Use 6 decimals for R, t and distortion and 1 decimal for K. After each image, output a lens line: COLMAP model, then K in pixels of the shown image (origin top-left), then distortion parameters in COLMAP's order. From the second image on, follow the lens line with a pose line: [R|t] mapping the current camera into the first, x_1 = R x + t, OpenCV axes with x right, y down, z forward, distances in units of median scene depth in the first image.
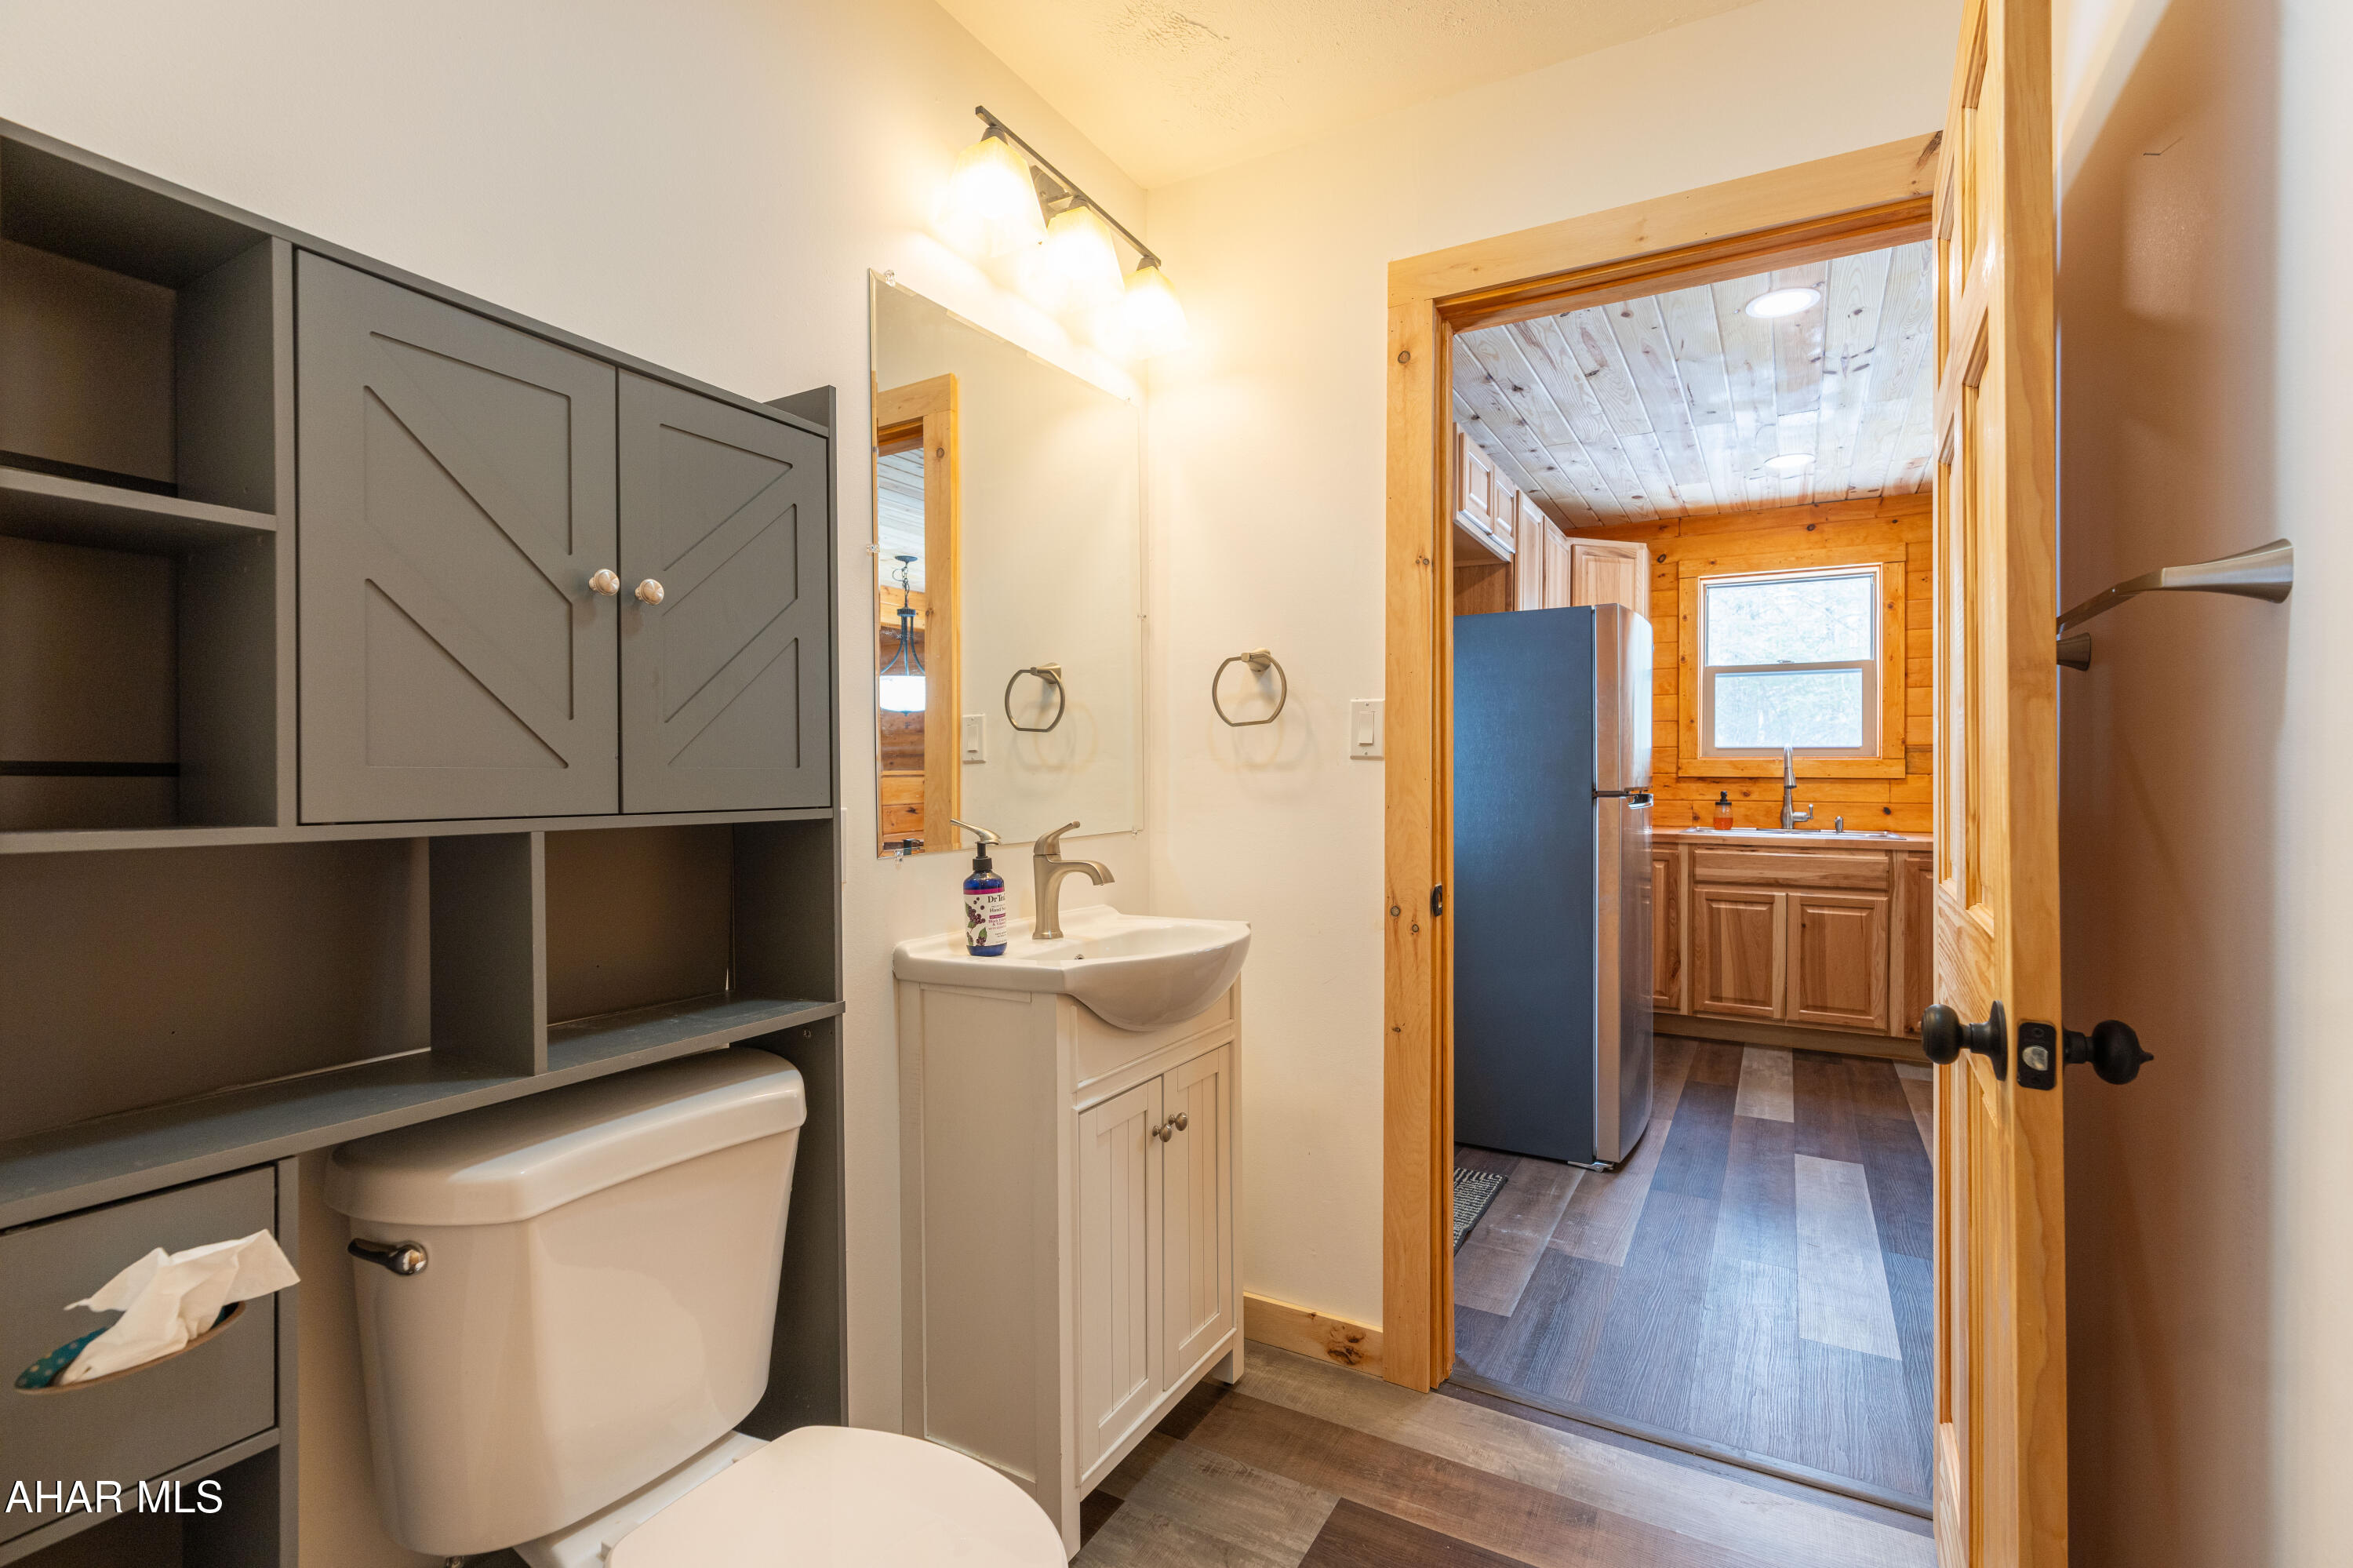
lens RADIAL K [[1033.9, 0, 1182.0], [0, 1033.9, 768.4], [0, 0, 1]] dist [-0.007302, 0.002377]
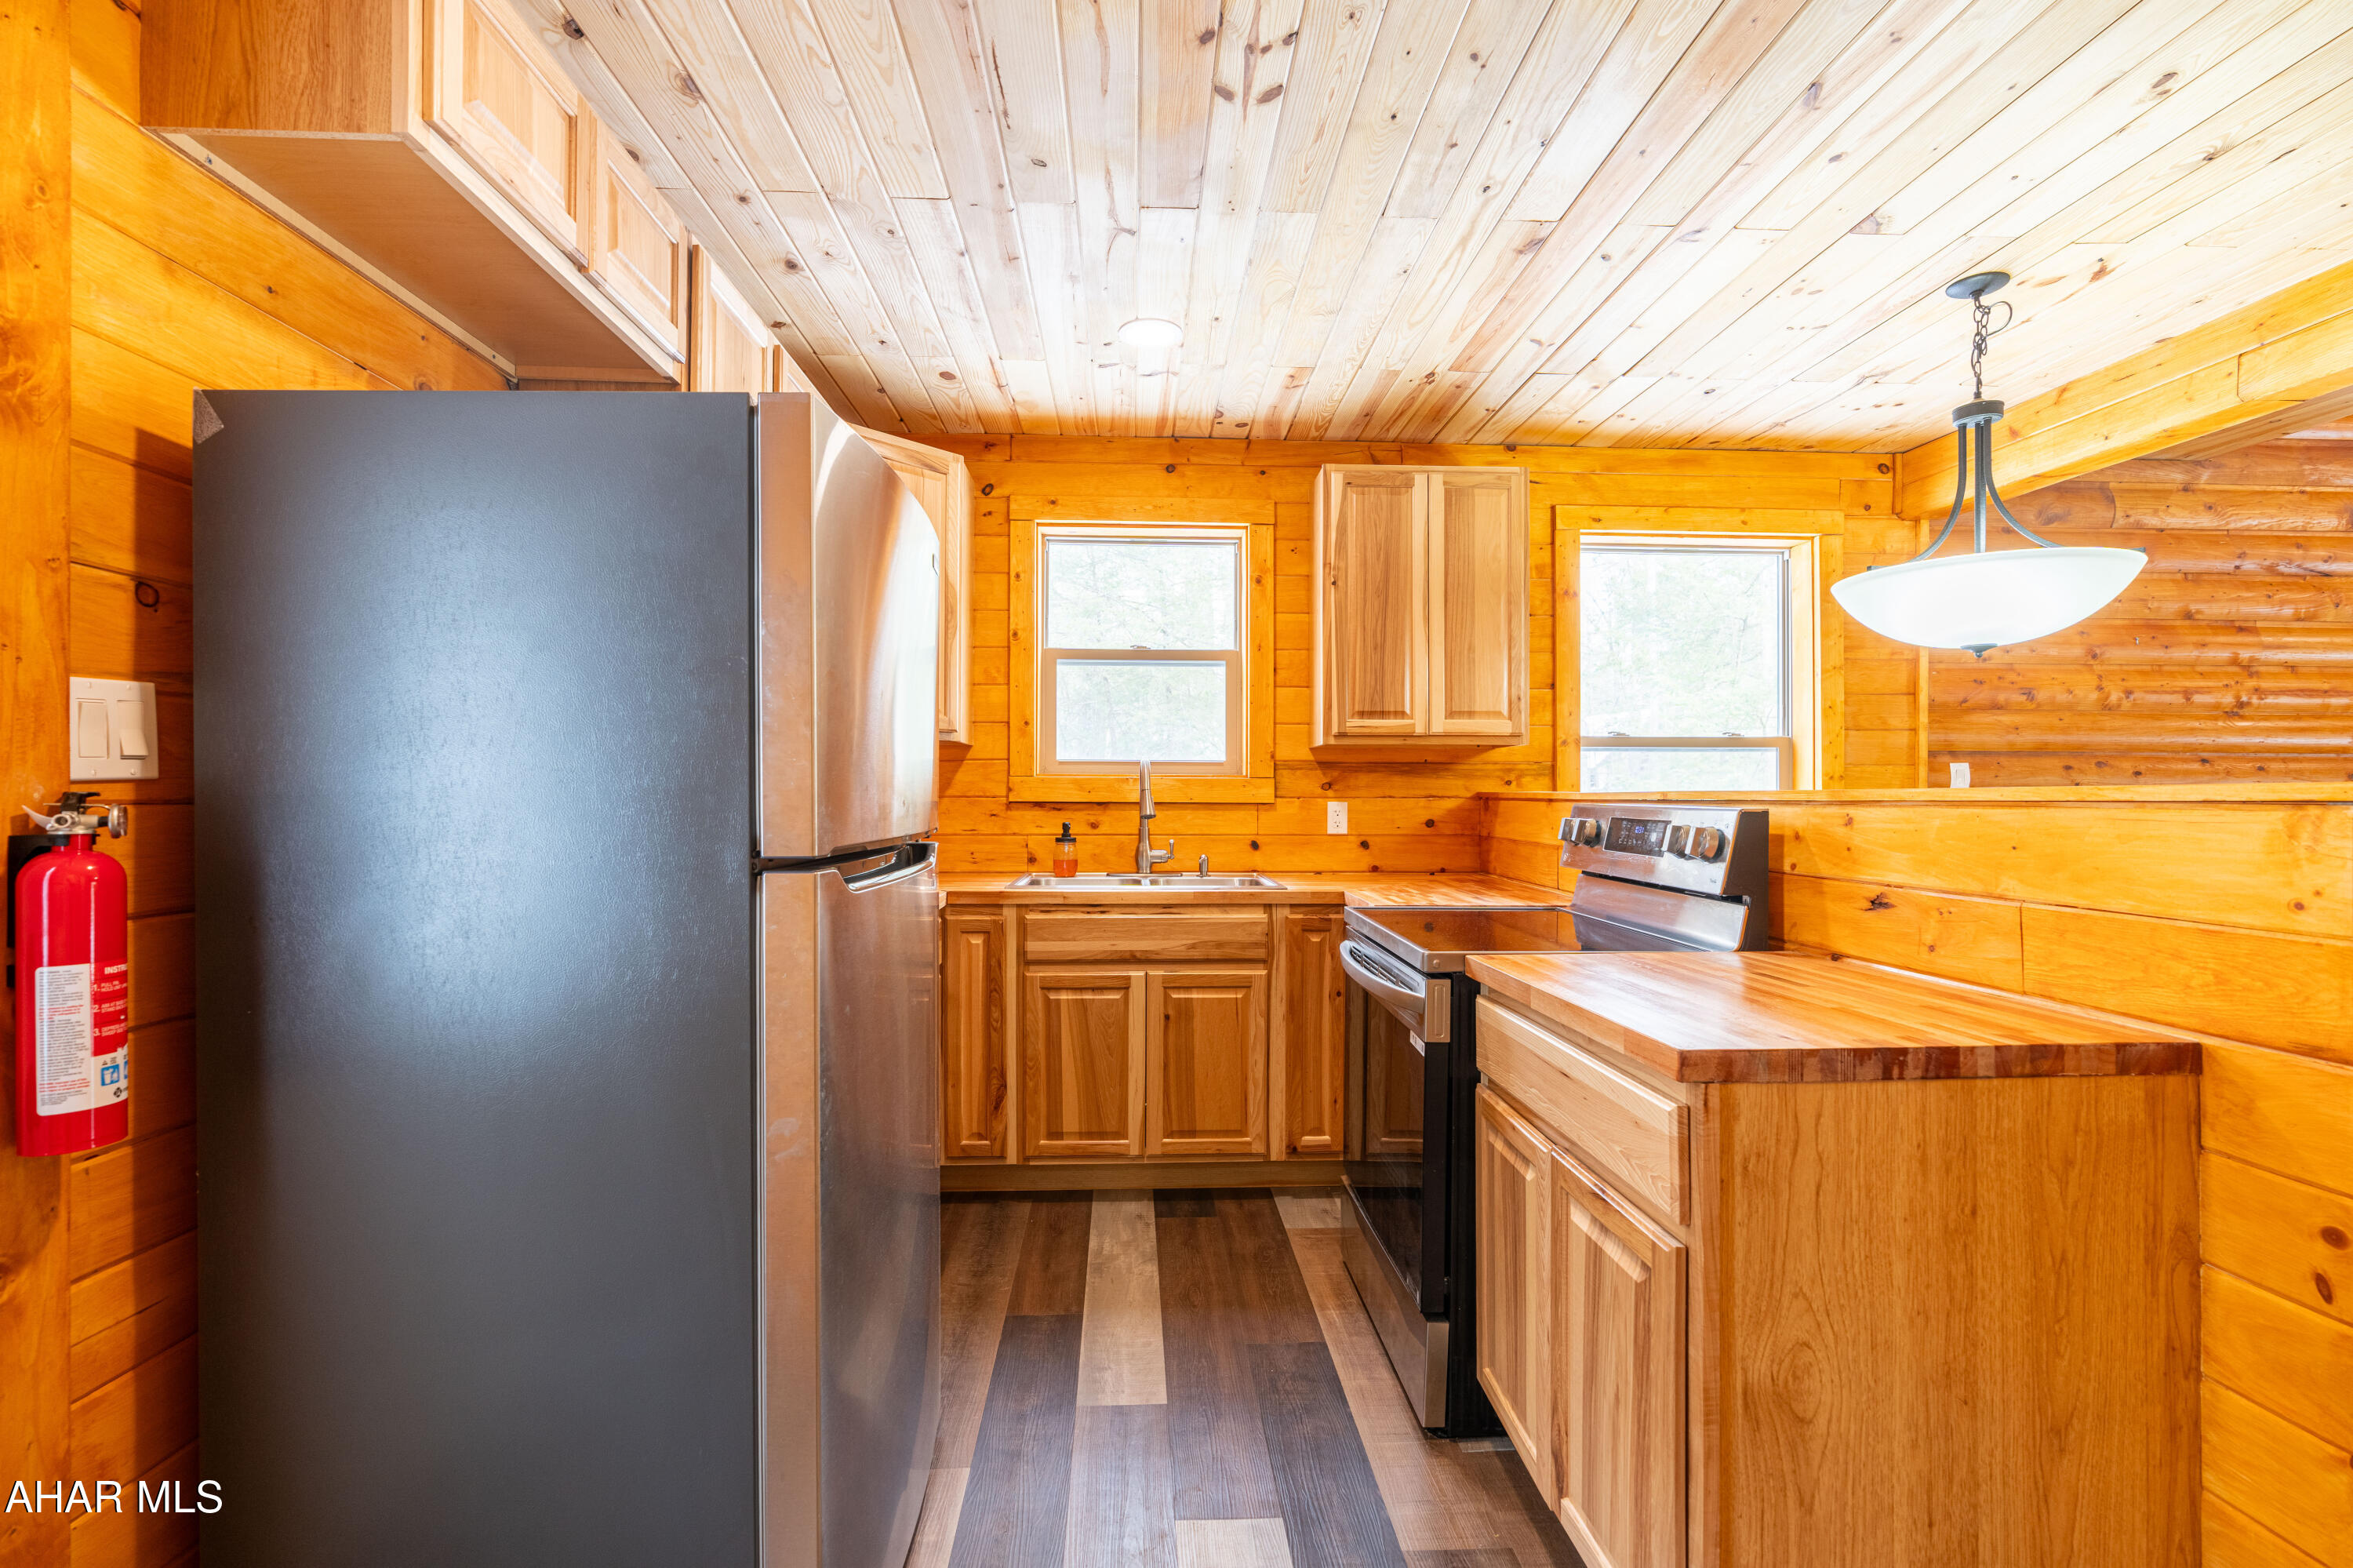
lens RADIAL K [[1038.8, 0, 1174.7], [0, 1038.8, 816.6], [0, 0, 1]] dist [-0.010237, 0.003953]
pose [[0.838054, -0.016019, 0.545352, 0.217026], [-0.001756, 0.999485, 0.032056, -0.005236], [-0.545584, -0.027822, 0.837594, 0.395694]]
